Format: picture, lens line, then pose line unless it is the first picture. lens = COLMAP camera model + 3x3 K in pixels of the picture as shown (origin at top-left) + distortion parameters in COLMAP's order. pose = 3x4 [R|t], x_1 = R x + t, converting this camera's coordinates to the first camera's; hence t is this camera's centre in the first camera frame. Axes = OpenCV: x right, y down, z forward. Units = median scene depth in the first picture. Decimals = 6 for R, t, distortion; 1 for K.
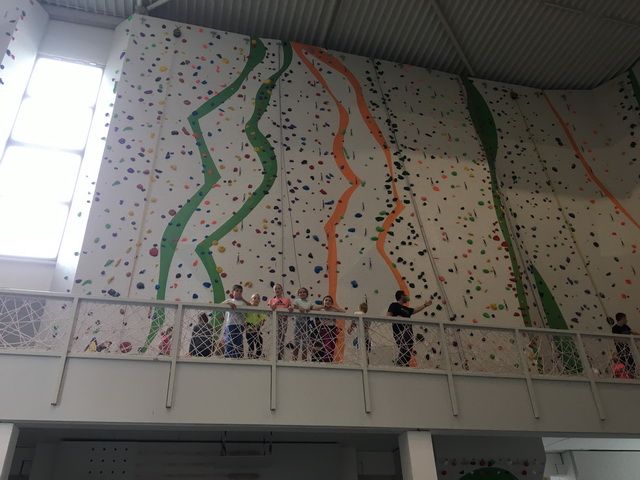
lens RADIAL K [[540.5, 0, 319.6], [0, 540.5, 242.2], [0, 0, 1]] dist [0.064570, -0.079426]
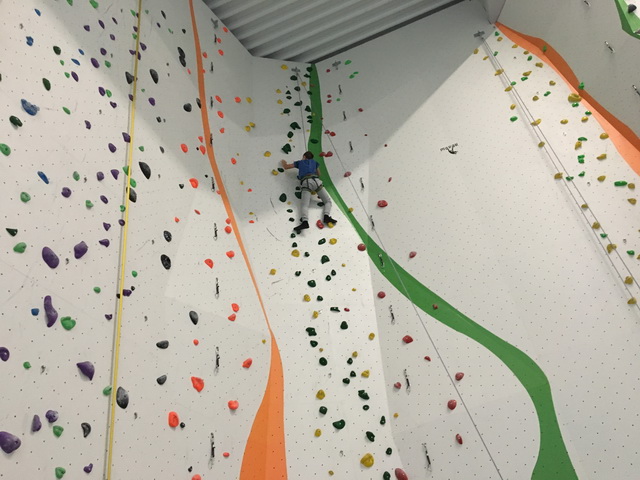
lens RADIAL K [[540.5, 0, 323.1], [0, 540.5, 240.2], [0, 0, 1]] dist [0.064570, -0.079426]
pose [[0.593237, 0.486425, 0.641452, 0.347678], [-0.341272, 0.873623, -0.346865, 0.087624], [-0.729111, -0.013136, 0.684269, 0.715429]]
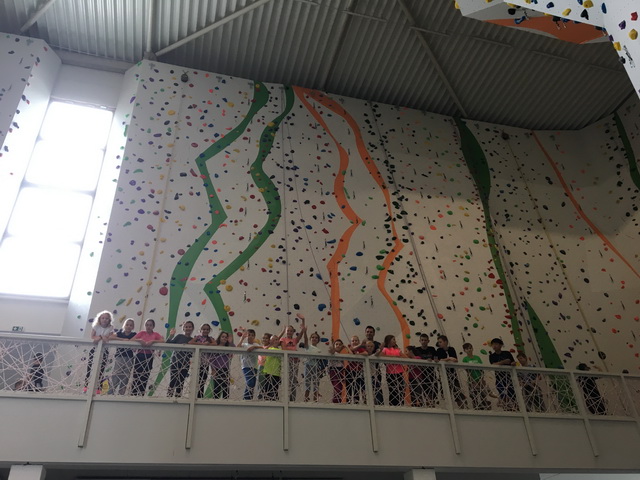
lens RADIAL K [[540.5, 0, 319.8], [0, 540.5, 241.6], [0, 0, 1]] dist [0.064570, -0.079426]
pose [[0.999898, 0.000542, 0.014284, -0.017690], [0.000114, 0.998944, -0.045937, -0.023159], [-0.014293, 0.045934, 0.998842, -0.037164]]
